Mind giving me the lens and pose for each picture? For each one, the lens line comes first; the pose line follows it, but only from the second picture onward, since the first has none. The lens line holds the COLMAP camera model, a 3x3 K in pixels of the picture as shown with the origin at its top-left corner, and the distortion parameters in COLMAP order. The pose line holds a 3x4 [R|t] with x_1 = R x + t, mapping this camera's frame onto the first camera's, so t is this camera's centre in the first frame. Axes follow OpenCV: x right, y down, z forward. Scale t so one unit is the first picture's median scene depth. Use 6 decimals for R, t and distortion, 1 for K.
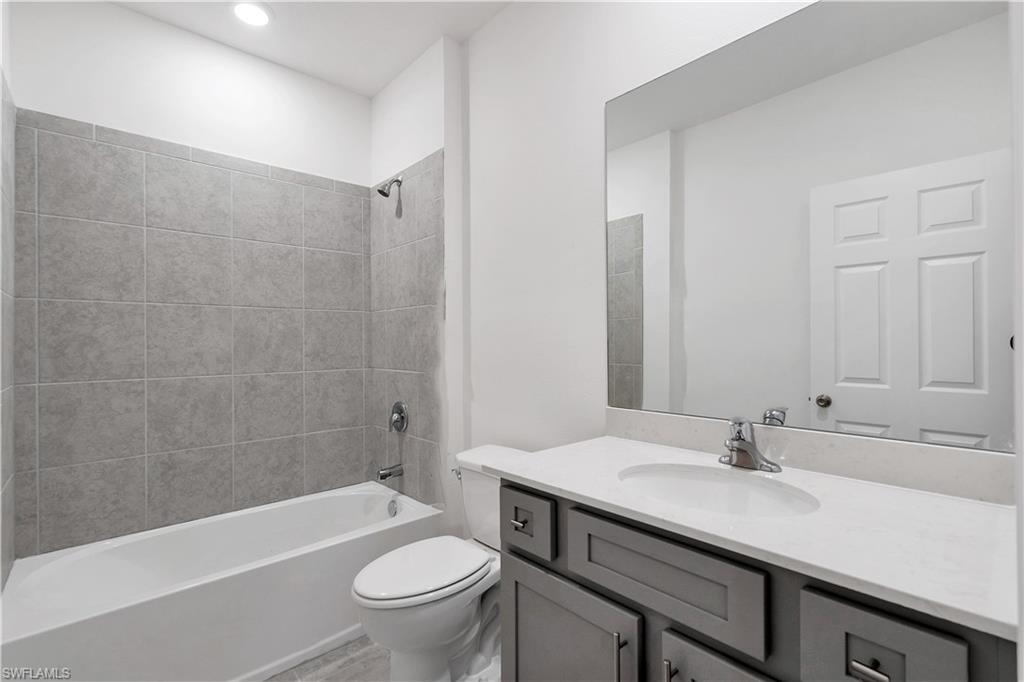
lens RADIAL K [[476.0, 0, 519.1], [0, 476.0, 333.8], [0, 0, 1]] dist [-0.009190, 0.003153]
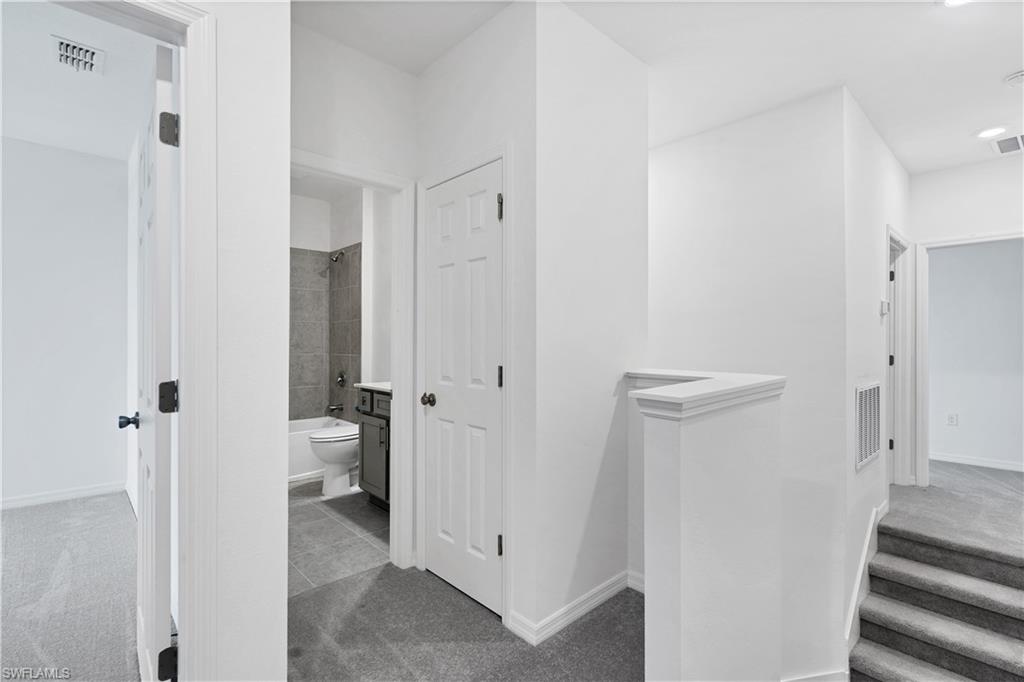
lens RADIAL K [[476.0, 0, 513.9], [0, 476.0, 340.8], [0, 0, 1]] dist [-0.009190, 0.003153]
pose [[0.999826, 0.018596, 0.001524, 0.421079], [-0.018605, 0.999807, 0.006272, 0.000939], [-0.001407, -0.006299, 0.999979, -0.868029]]
